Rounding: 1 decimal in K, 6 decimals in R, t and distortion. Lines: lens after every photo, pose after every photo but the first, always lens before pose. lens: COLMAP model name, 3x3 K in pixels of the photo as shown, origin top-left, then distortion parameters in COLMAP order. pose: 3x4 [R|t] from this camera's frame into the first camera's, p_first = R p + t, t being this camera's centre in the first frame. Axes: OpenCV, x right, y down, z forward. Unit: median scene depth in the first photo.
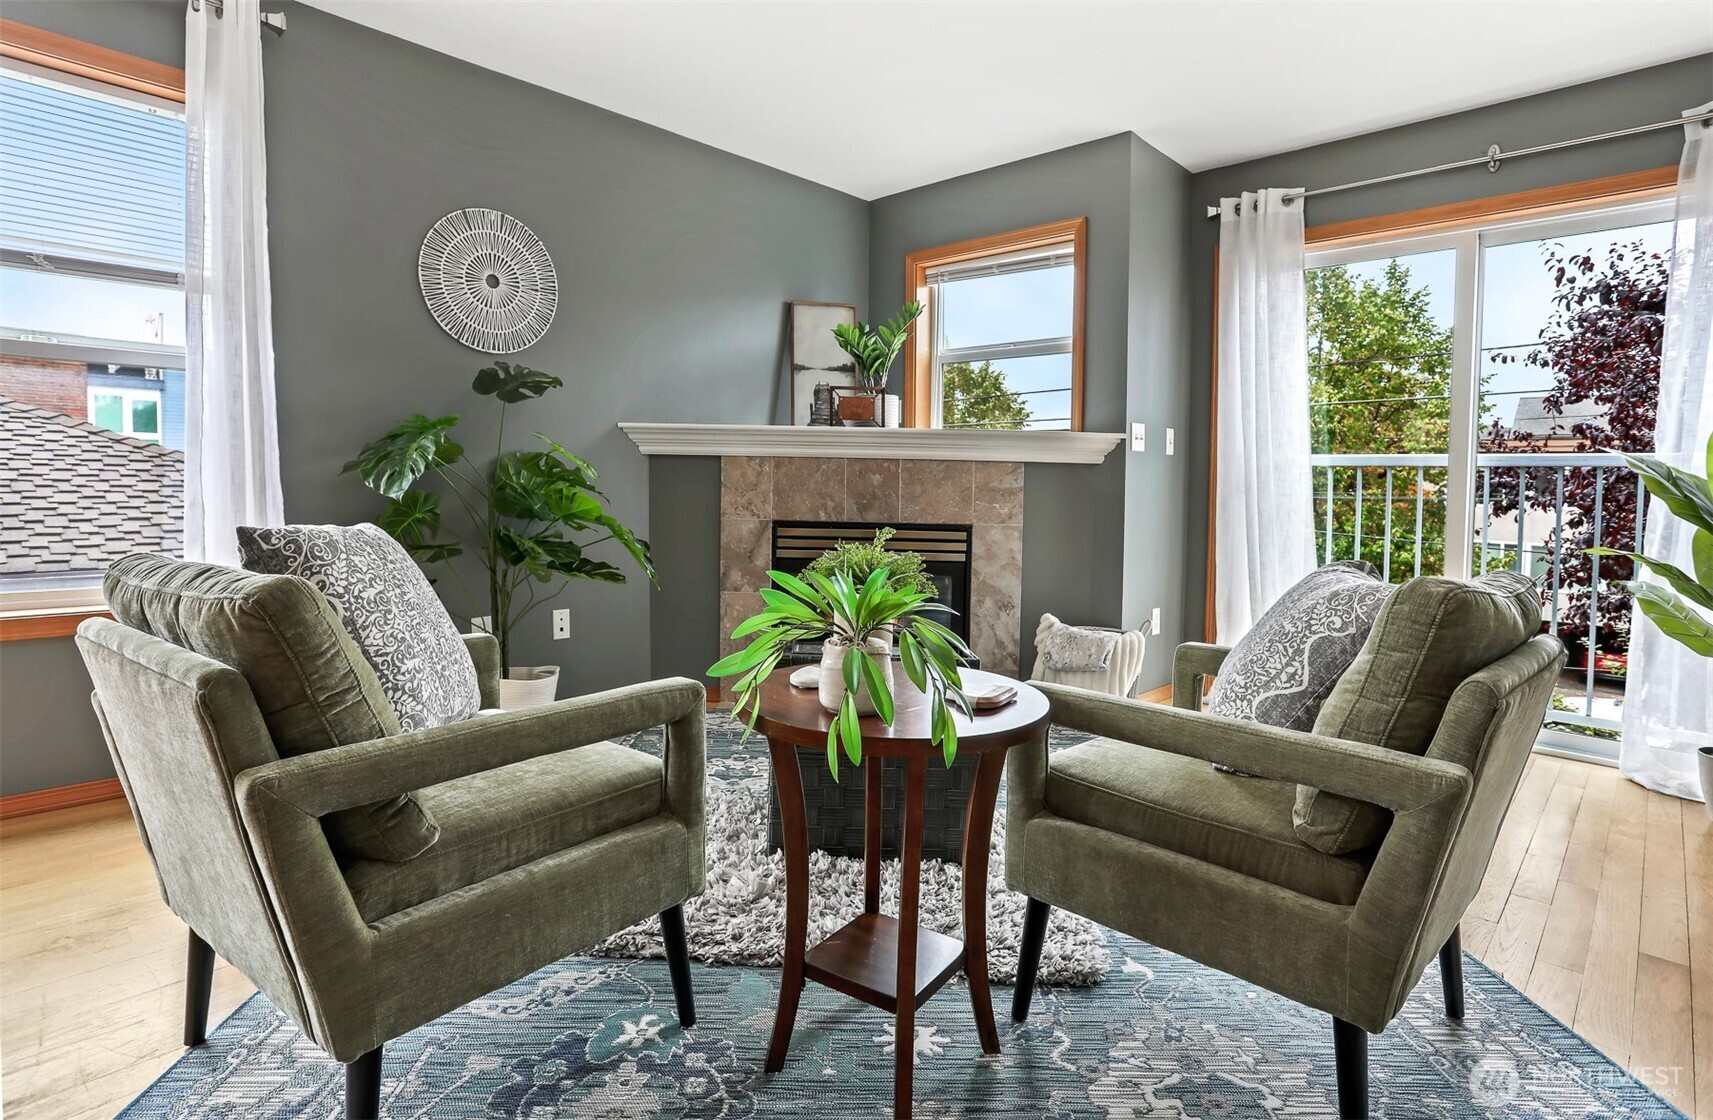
lens RADIAL K [[897.2, 0, 858.2], [0, 897.2, 520.0], [0, 0, 1]] dist [-0.061086, 0.032478]
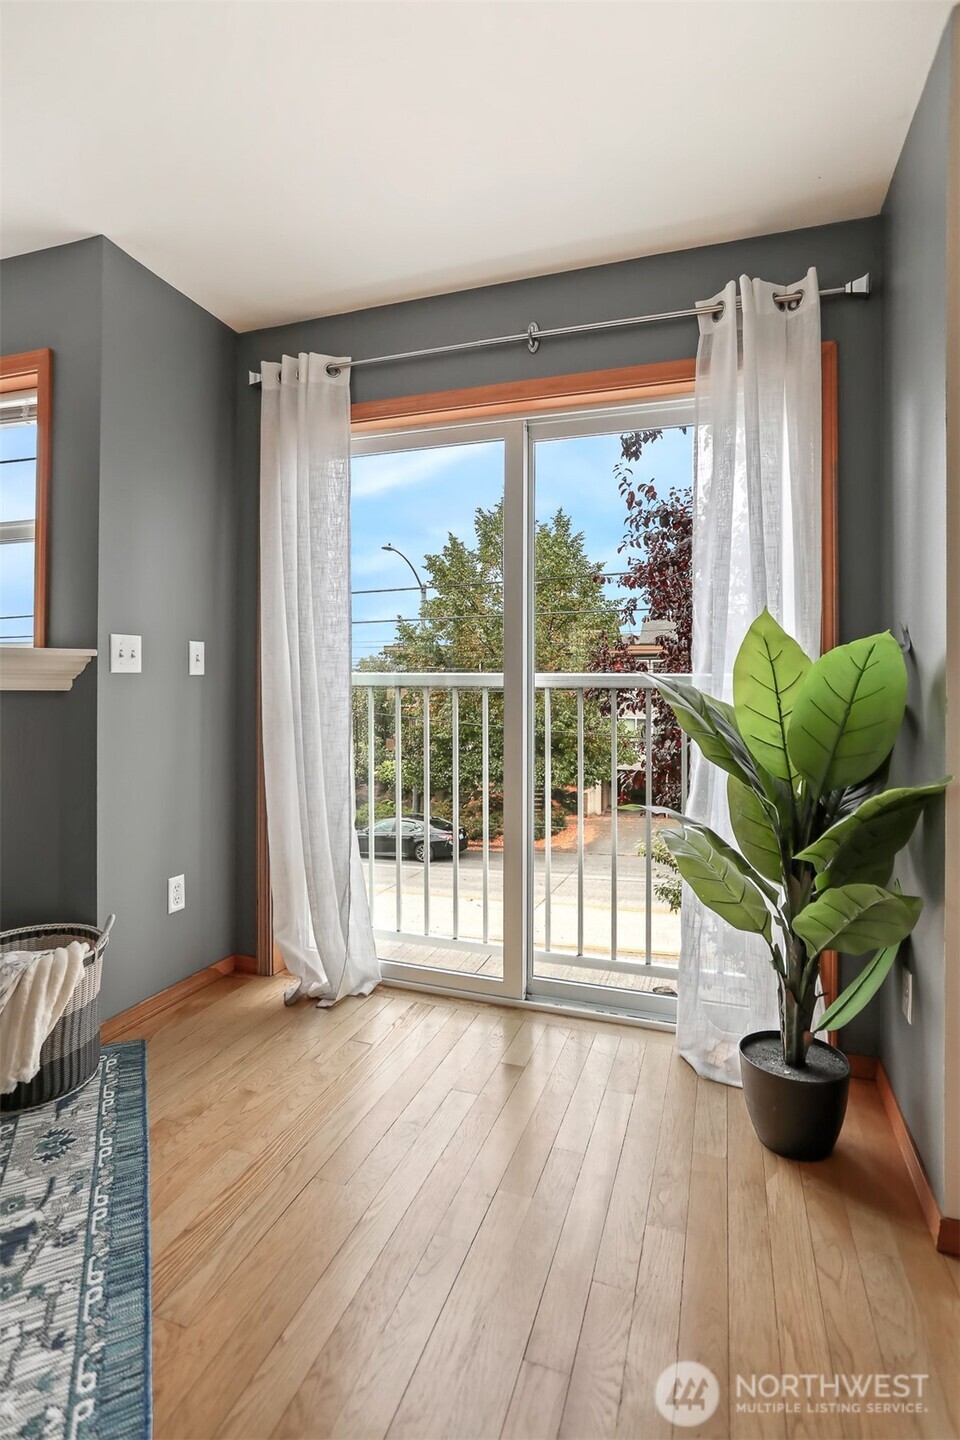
lens RADIAL K [[706.7, 0, 481.4], [0, 706.7, 674.0], [0, 0, 1]] dist [-0.020230, 0.001361]
pose [[0.917529, -0.012001, 0.397487, 0.343139], [0.030084, 0.998775, -0.039288, -0.043358], [-0.396529, 0.048006, 0.916766, 0.341048]]
